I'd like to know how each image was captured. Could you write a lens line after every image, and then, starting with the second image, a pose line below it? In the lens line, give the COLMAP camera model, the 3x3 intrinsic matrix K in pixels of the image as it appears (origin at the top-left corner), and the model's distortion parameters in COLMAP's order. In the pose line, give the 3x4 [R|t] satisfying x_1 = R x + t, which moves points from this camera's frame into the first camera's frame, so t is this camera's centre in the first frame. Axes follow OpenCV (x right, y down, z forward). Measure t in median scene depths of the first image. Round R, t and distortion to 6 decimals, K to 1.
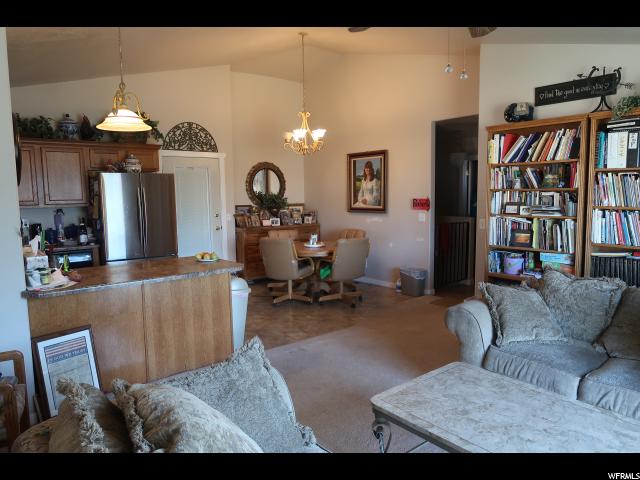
lens RADIAL K [[441.0, 0, 321.0], [0, 441.0, 240.8], [0, 0, 1]] dist [-0.016893, -0.002658]
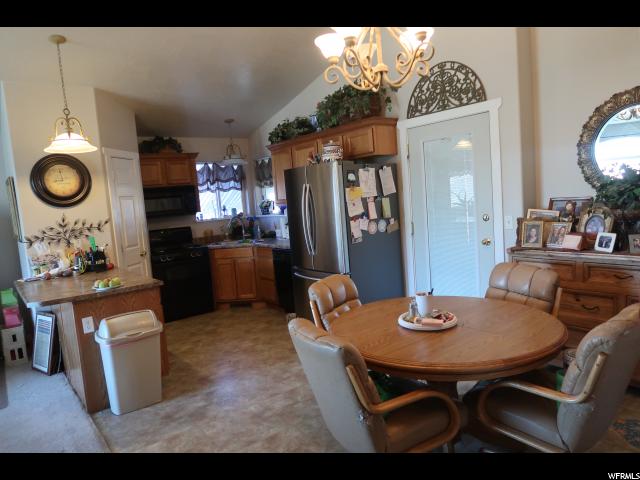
lens RADIAL K [[441.0, 0, 321.5], [0, 441.0, 237.9], [0, 0, 1]] dist [-0.016893, -0.002658]
pose [[-0.021924, 0.110364, -0.993649, 0.603653], [-0.030042, 0.993367, 0.110995, -0.169168], [0.999308, 0.032284, -0.018463, 1.558556]]
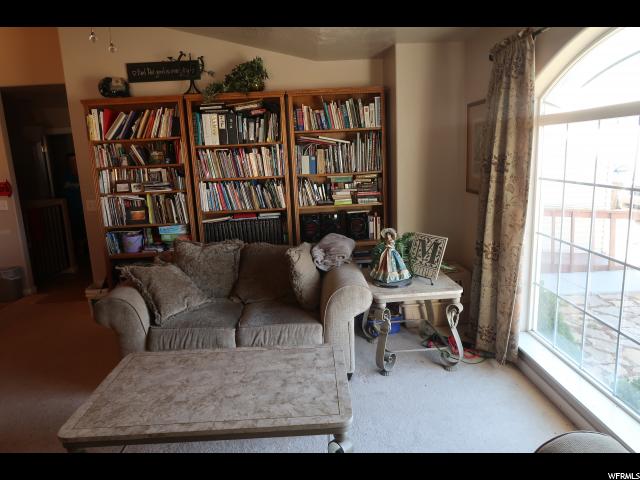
lens RADIAL K [[441.0, 0, 320.0], [0, 441.0, 239.7], [0, 0, 1]] dist [-0.016893, -0.002658]
pose [[0.604890, -0.168316, 0.778317, -0.097437], [0.123676, 0.985403, 0.116982, -0.020376], [-0.786646, 0.025498, 0.616877, 0.060471]]
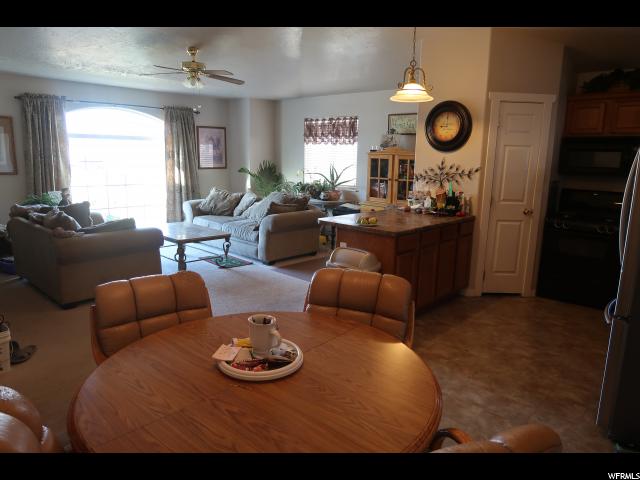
lens RADIAL K [[441.0, 0, 321.7], [0, 441.0, 239.9], [0, 0, 1]] dist [-0.016893, -0.002658]
pose [[-0.990251, 0.016072, -0.138362, -0.034699], [-0.025762, 0.955051, 0.295319, -0.224866], [0.136889, 0.296005, -0.945327, 2.096053]]
